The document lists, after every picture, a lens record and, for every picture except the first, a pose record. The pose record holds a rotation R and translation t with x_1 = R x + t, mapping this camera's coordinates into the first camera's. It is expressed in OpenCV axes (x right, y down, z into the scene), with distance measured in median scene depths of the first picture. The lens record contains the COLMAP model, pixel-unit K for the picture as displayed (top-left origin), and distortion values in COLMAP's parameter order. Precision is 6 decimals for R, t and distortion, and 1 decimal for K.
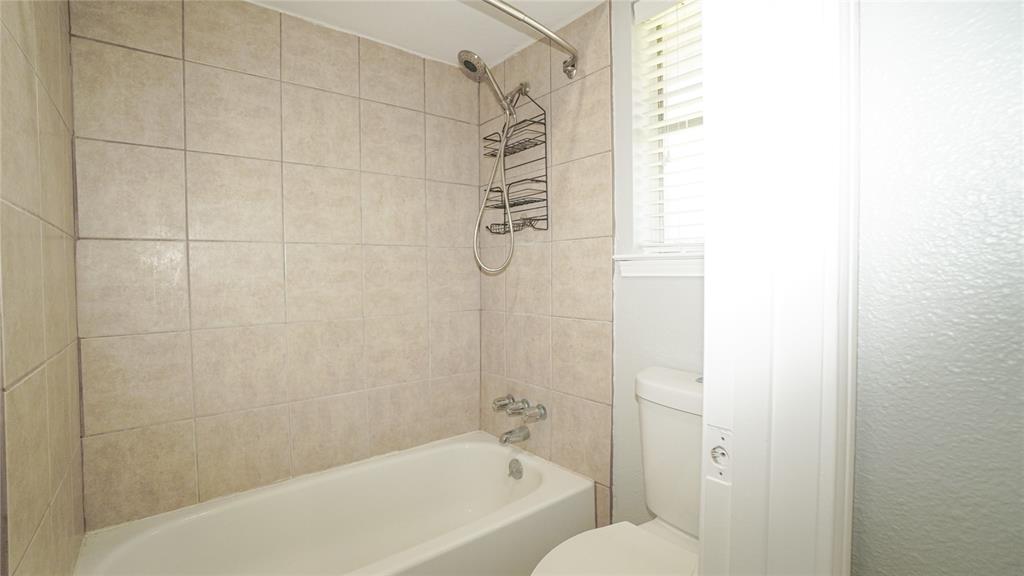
lens RADIAL K [[446.9, 0, 509.8], [0, 446.9, 285.6], [0, 0, 1]] dist [-0.055066, 0.016111]
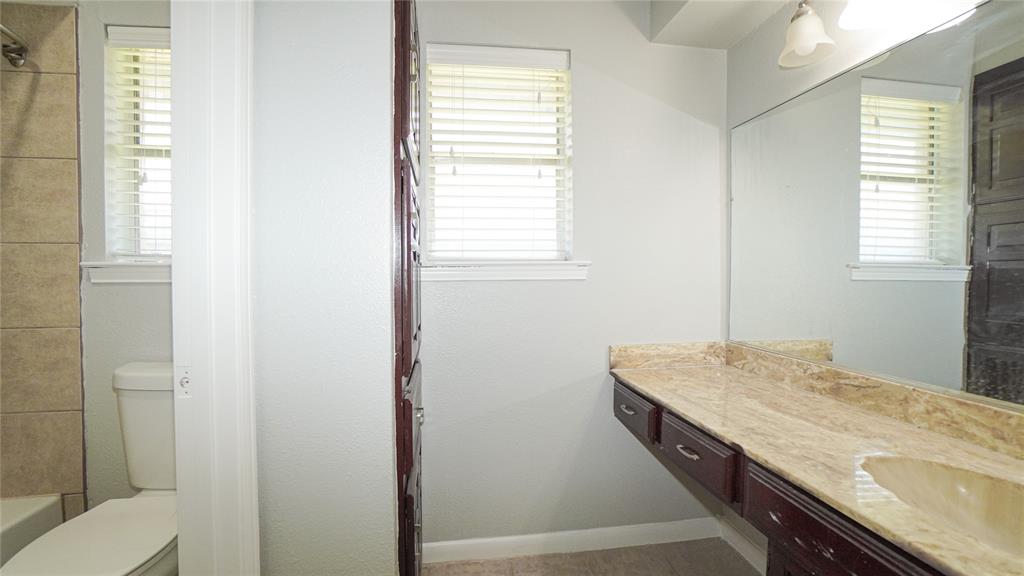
lens RADIAL K [[446.9, 0, 515.9], [0, 446.9, 282.1], [0, 0, 1]] dist [-0.055066, 0.016111]
pose [[0.495398, -0.006707, 0.868640, -0.128378], [0.027069, 0.999604, -0.007720, 0.012697], [-0.868244, 0.027337, 0.495383, -0.354171]]
